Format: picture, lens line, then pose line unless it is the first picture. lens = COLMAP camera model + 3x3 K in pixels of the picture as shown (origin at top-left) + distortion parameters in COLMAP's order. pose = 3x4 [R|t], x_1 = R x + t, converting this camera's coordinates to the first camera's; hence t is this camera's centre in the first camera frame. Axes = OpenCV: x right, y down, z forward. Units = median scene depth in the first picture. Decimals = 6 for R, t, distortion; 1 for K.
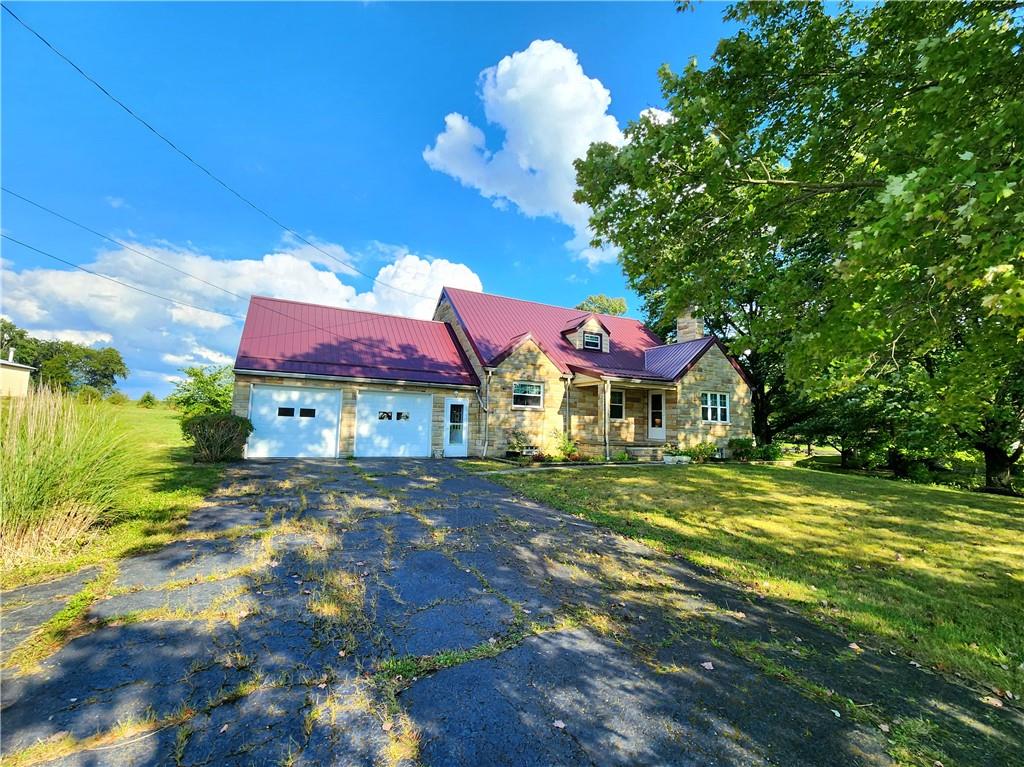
lens RADIAL K [[418.8, 0, 512.0], [0, 418.8, 383.5], [0, 0, 1]] dist [-0.000214, -0.000006]
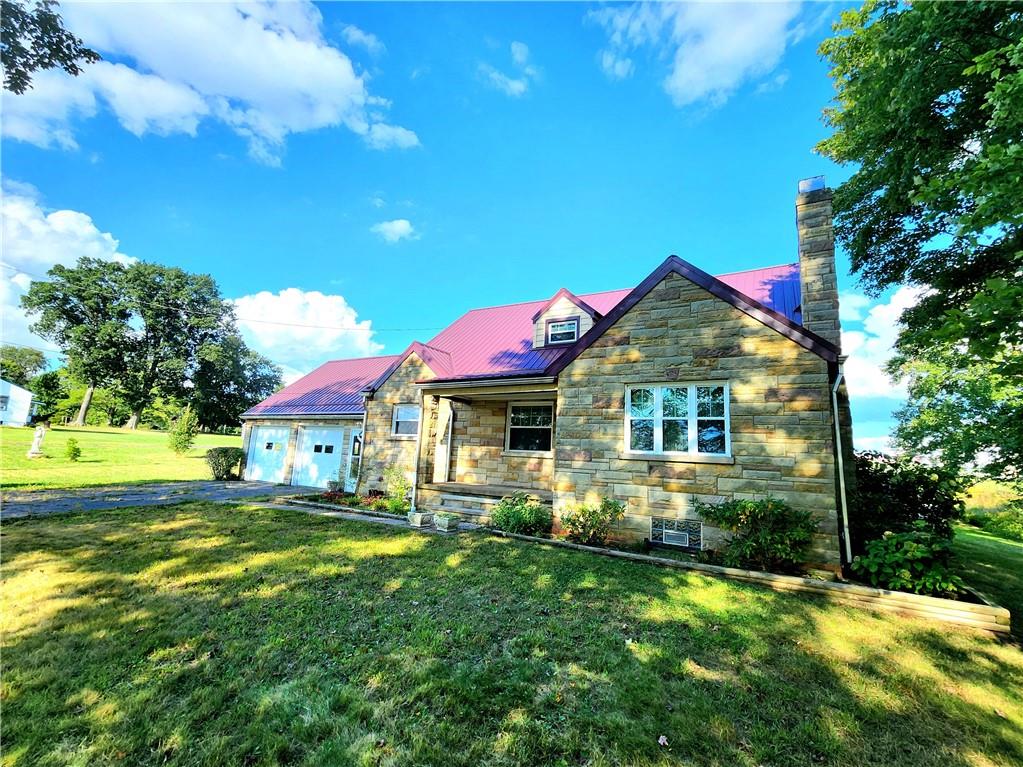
lens RADIAL K [[440.0, 0, 511.5], [0, 440.0, 383.5], [0, 0, 1]] dist [-0.003254, -0.000552]
pose [[0.569173, -0.142378, -0.809797, 0.738746], [0.046160, 0.988873, -0.141420, 0.074875], [0.820921, 0.043112, 0.569412, 0.600290]]
